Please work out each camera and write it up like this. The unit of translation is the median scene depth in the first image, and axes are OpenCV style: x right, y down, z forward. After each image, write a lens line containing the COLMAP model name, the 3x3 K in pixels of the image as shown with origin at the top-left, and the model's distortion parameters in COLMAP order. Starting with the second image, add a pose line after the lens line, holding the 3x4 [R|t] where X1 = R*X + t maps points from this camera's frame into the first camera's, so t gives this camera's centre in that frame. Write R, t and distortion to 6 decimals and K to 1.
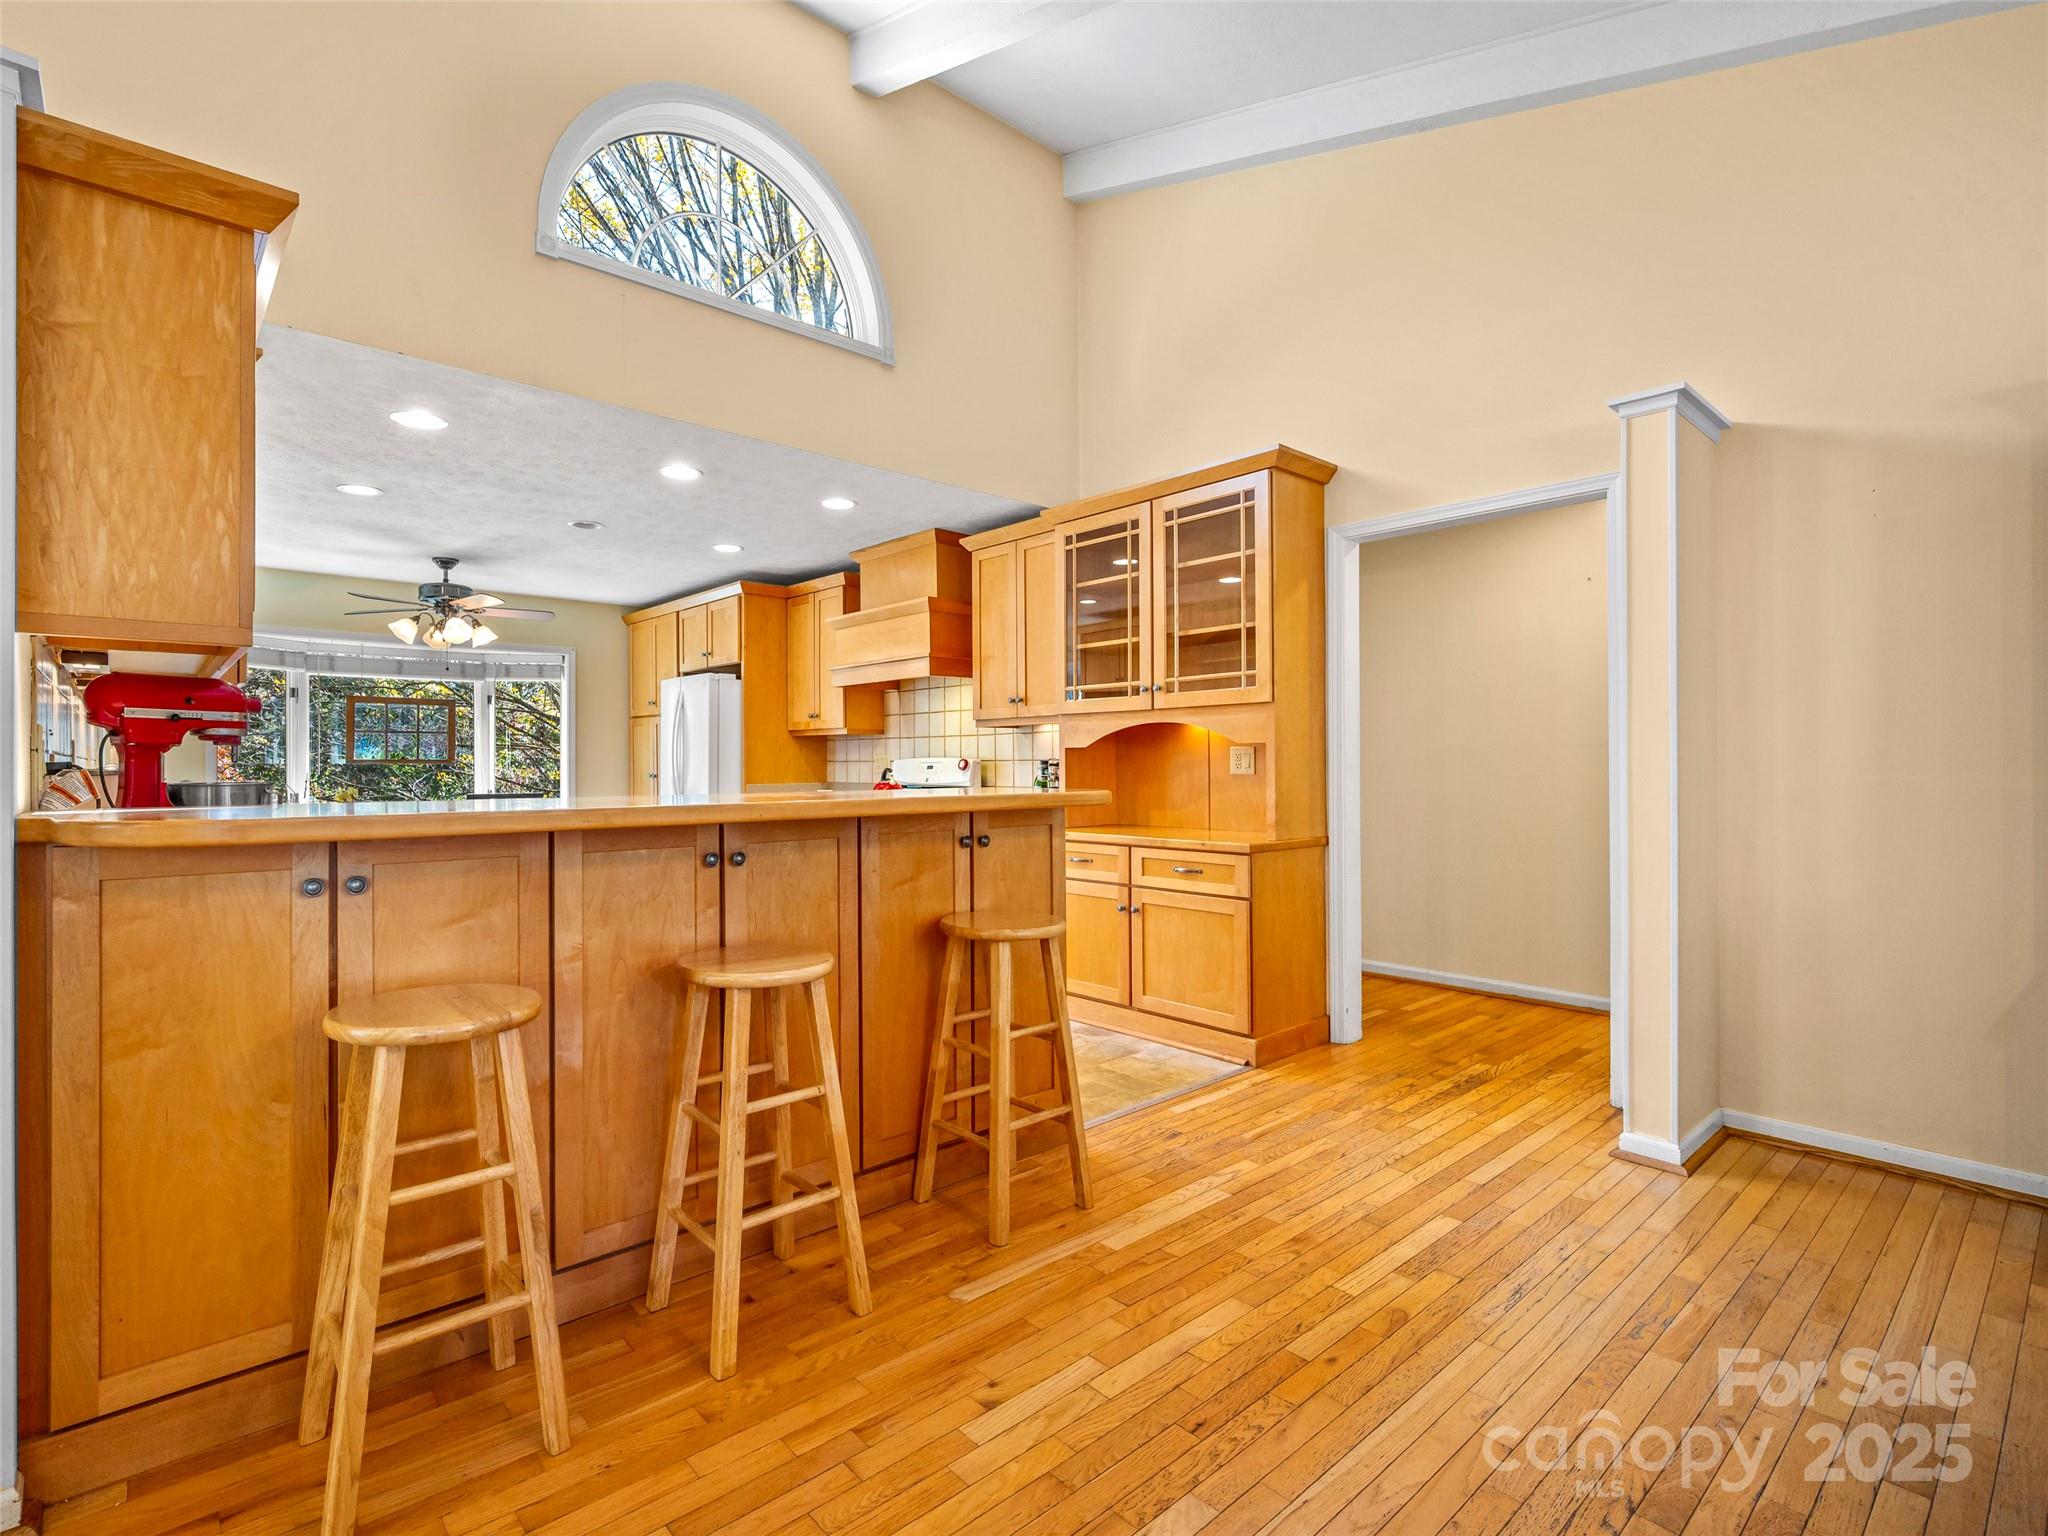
lens RADIAL K [[921.2, 0, 1019.8], [0, 921.2, 761.1], [0, 0, 1]] dist [-0.002486, -0.000389]
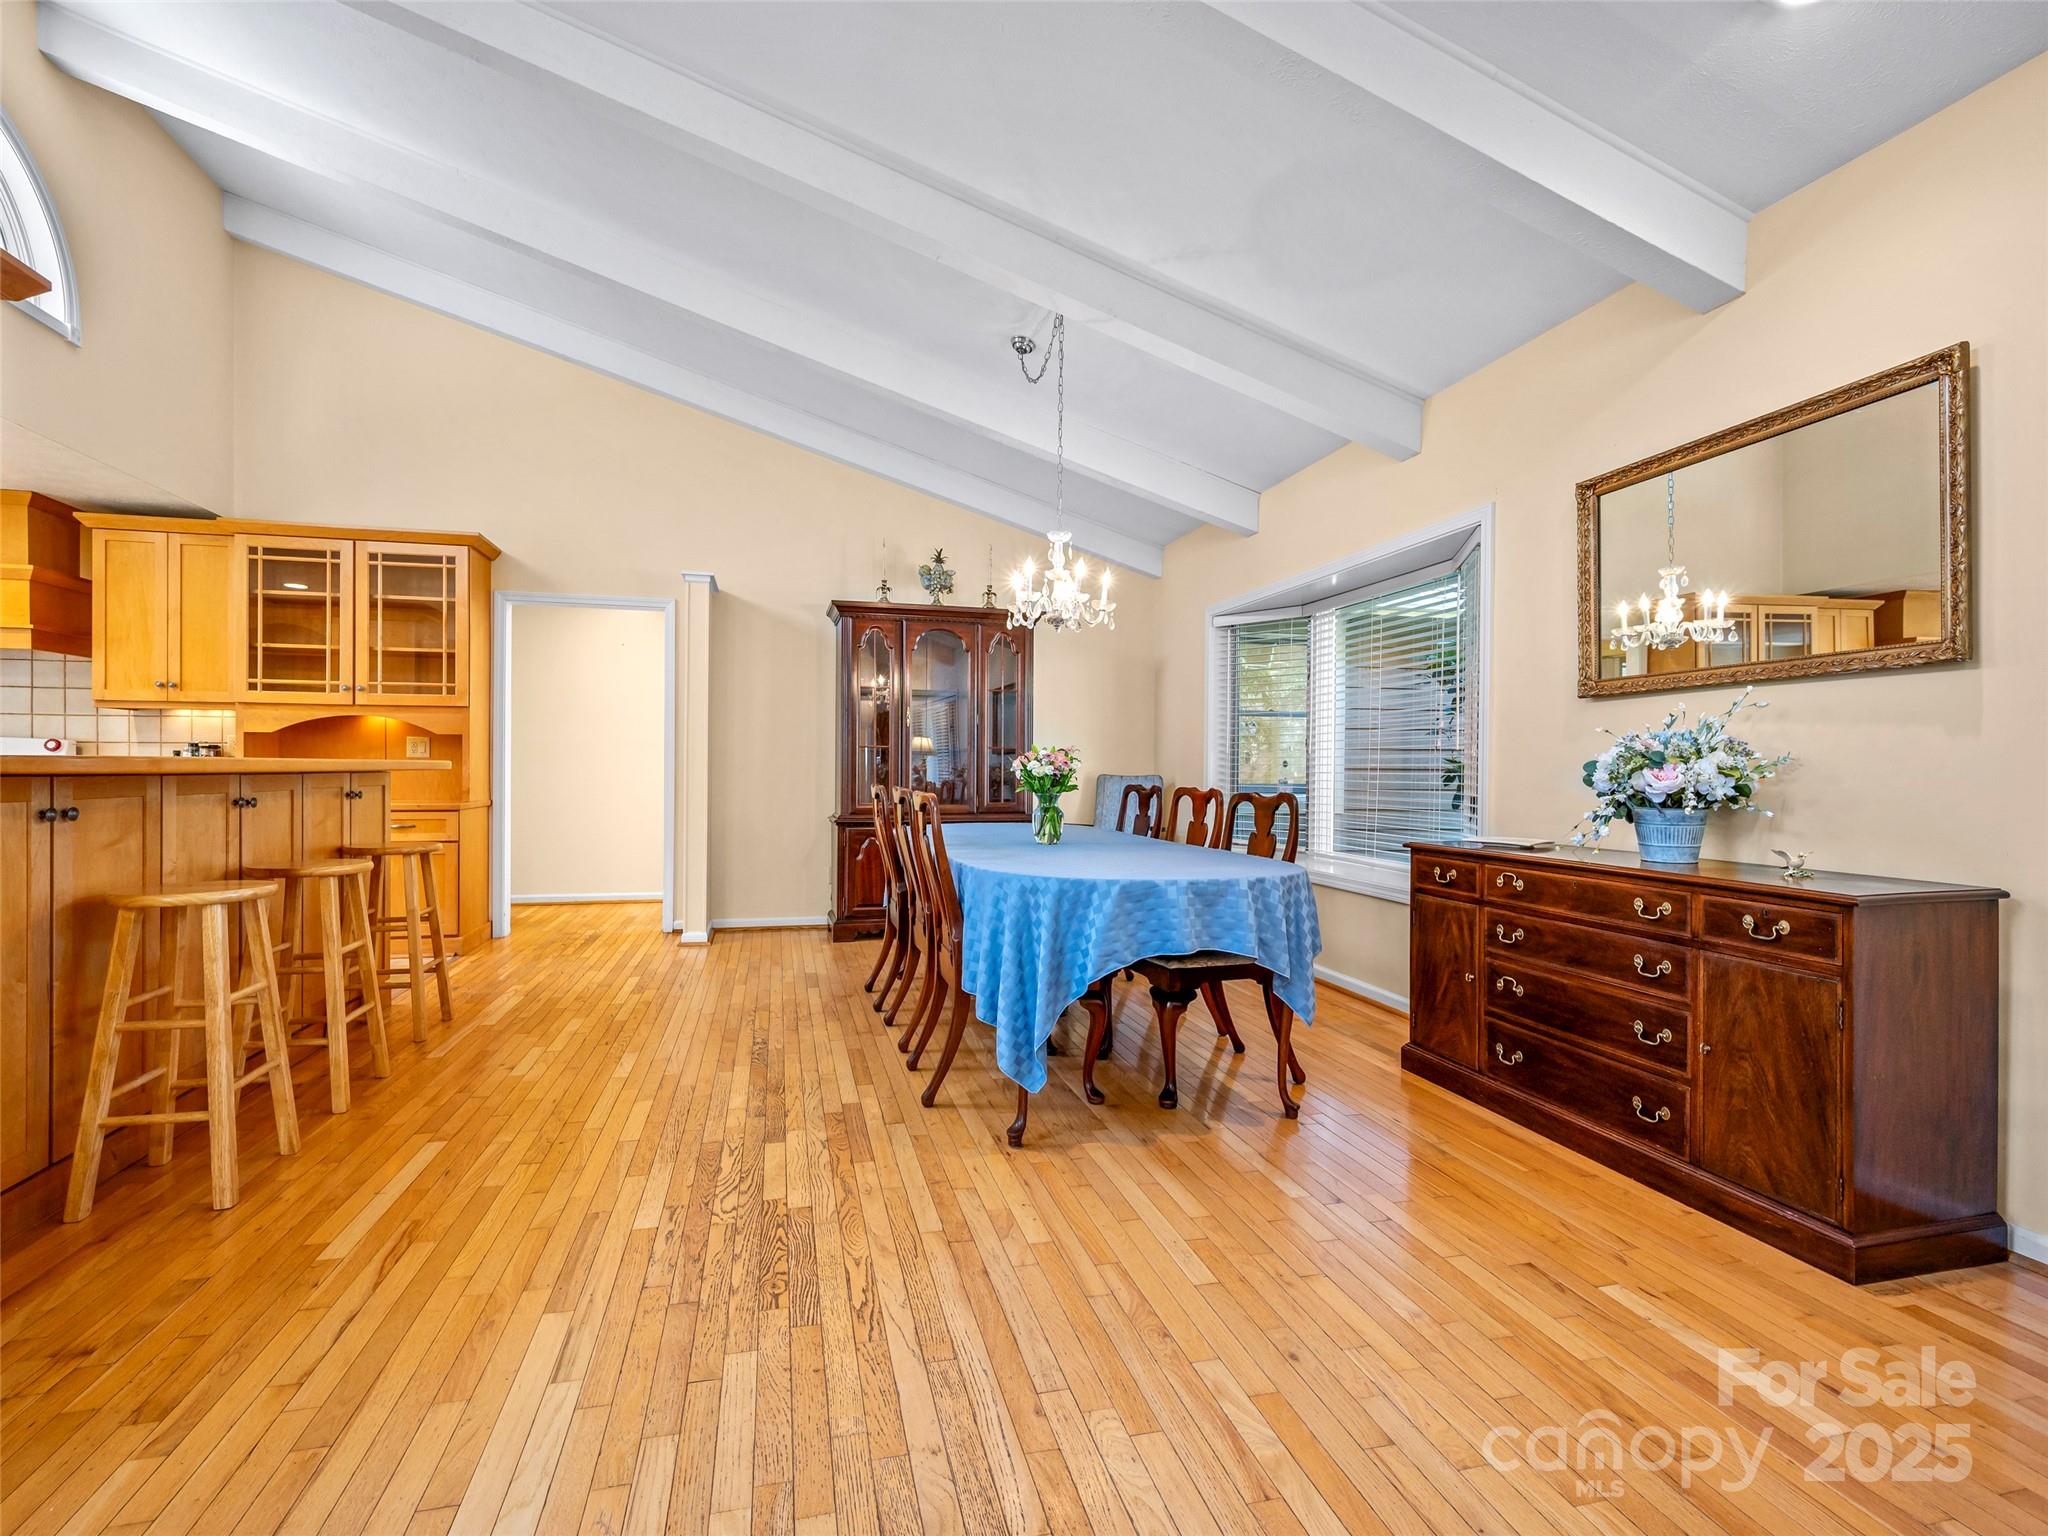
lens RADIAL K [[921.5, 0, 1008.4], [0, 921.5, 765.4], [0, 0, 1]] dist [0.000716, -0.000273]
pose [[0.423365, 0.009490, 0.905909, -0.583105], [-0.007281, 0.999948, -0.007073, 0.028011], [-0.905930, -0.003601, 0.423413, -0.333444]]
